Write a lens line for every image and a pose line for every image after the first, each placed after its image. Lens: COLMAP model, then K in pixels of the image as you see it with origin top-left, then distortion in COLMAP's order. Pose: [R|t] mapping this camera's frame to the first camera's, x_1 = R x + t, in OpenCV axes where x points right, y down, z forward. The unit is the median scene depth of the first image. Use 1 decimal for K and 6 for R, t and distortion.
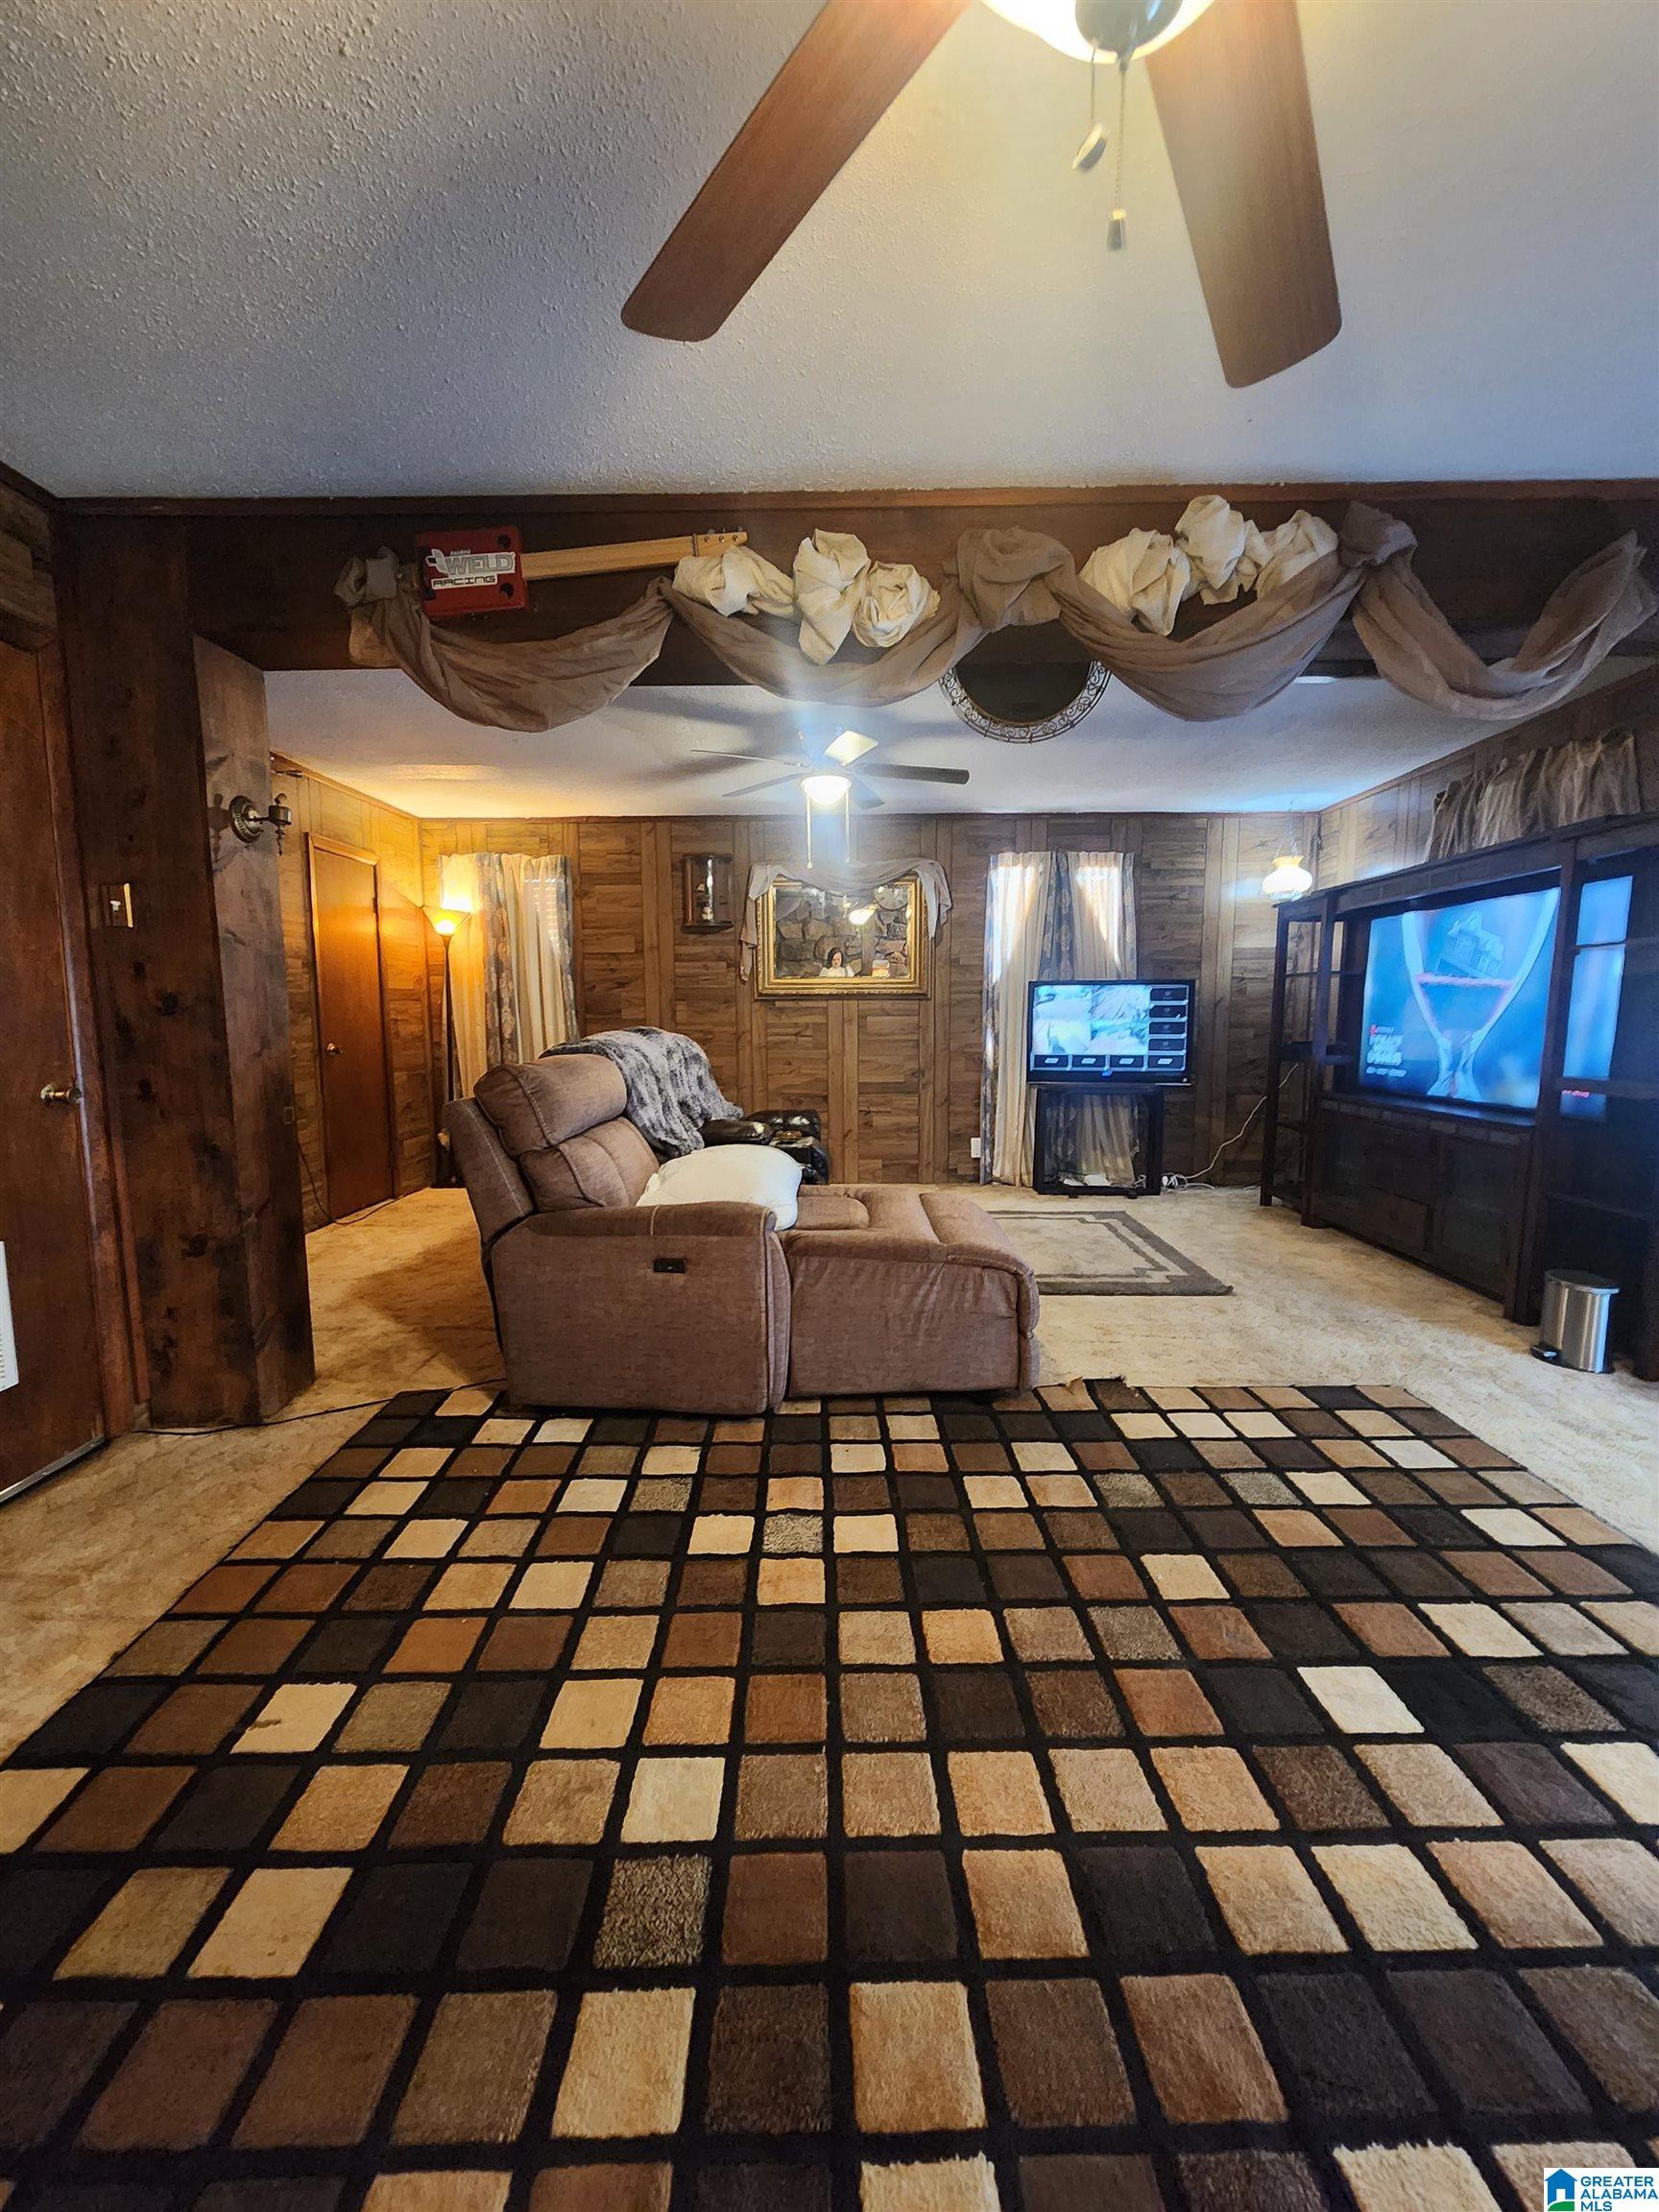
lens RADIAL K [[906.7, 0, 828.1], [0, 906.7, 1108.9], [0, 0, 1]] dist [0.003018, -0.000773]
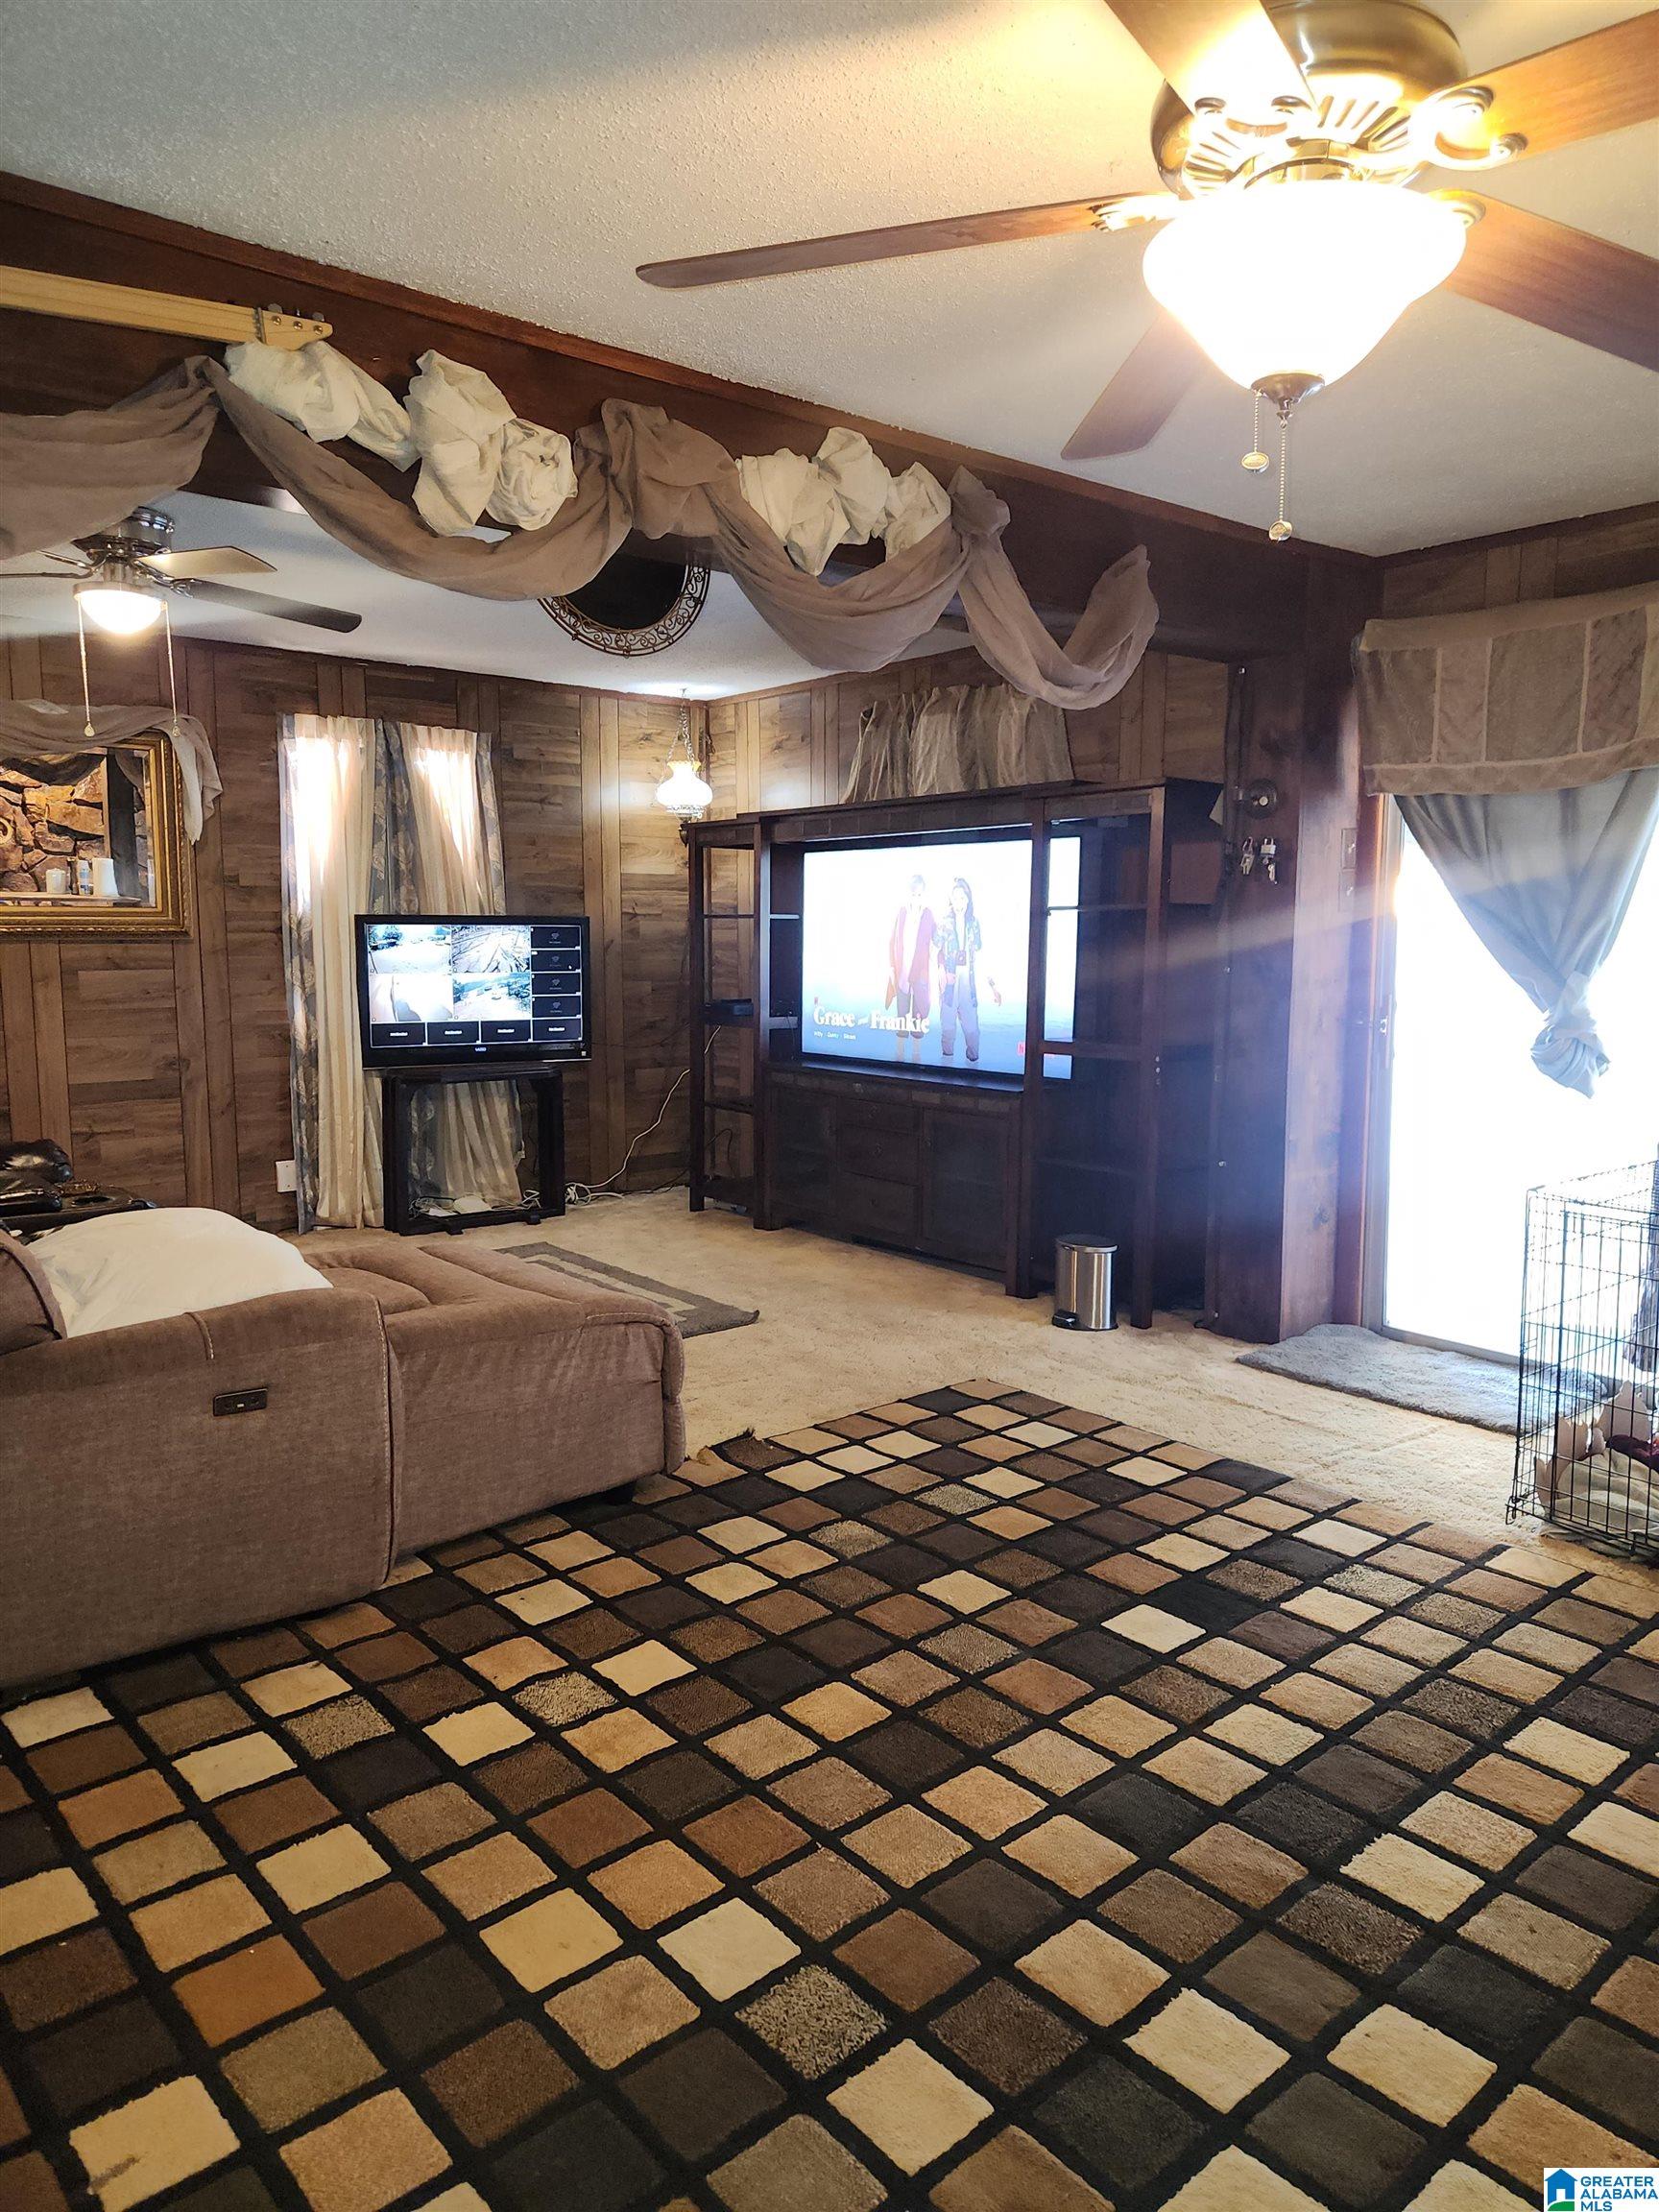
lens RADIAL K [[1480.2, 0, 825.4], [0, 1480.2, 1090.0], [0, 0, 1]] dist [0.059746, -0.031481]
pose [[0.766024, -0.068151, 0.639189, -0.578459], [0.065599, 0.997461, 0.027735, -0.059662], [-0.639456, 0.020685, 0.768549, -0.114074]]
